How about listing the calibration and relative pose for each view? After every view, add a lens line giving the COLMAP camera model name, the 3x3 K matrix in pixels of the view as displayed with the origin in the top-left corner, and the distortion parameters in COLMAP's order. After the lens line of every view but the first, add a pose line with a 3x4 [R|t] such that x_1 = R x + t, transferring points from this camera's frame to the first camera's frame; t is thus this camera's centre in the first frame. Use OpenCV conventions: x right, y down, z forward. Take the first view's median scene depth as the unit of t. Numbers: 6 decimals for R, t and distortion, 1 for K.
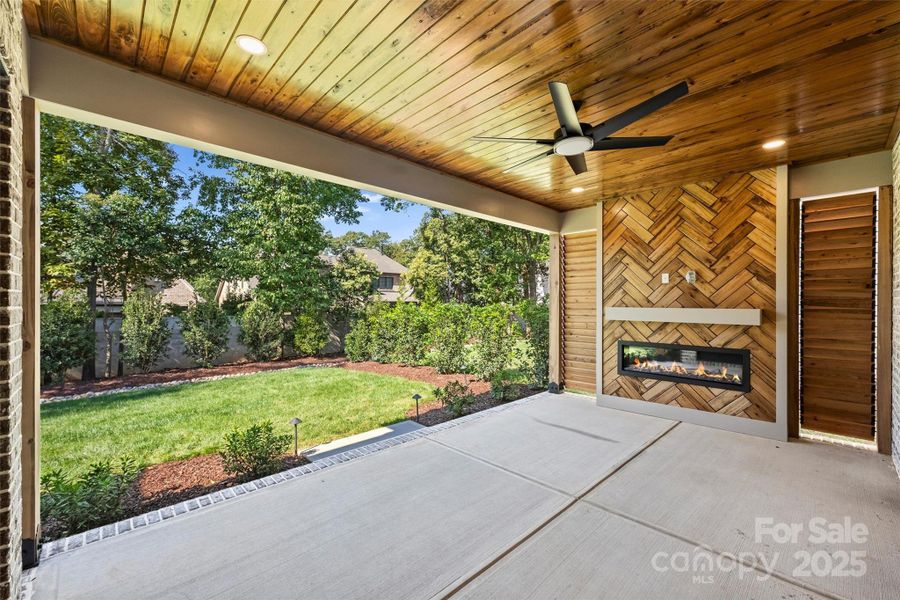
lens RADIAL K [[370.5, 0, 449.4], [0, 370.5, 303.2], [0, 0, 1]] dist [0.002533, -0.000048]
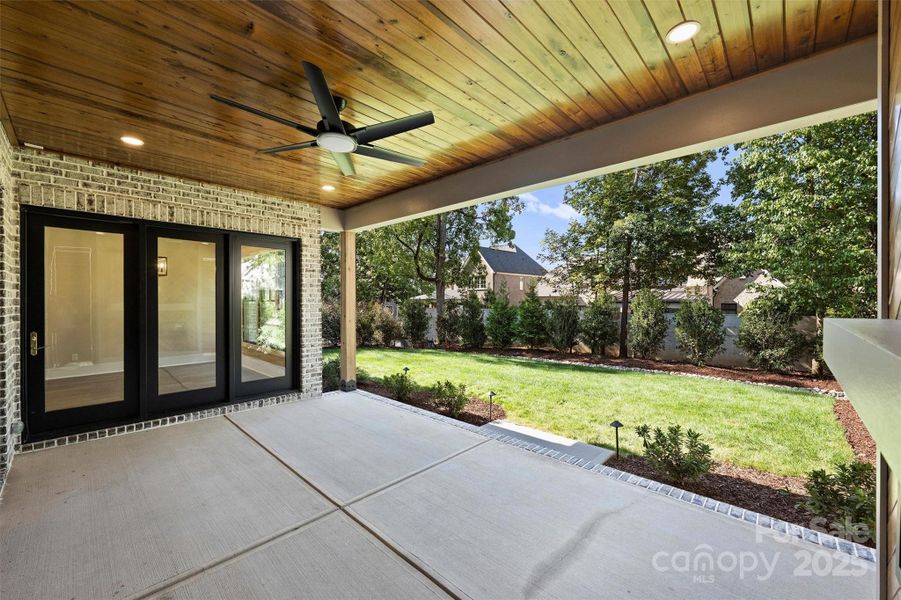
lens RADIAL K [[370.9, 0, 457.7], [0, 370.9, 297.6], [0, 0, 1]] dist [0.002533, -0.000048]
pose [[0.059696, -0.004715, -0.998205, 0.719103], [-0.005208, 0.999974, -0.005035, -0.003606], [0.998203, 0.005499, 0.059670, 0.679836]]
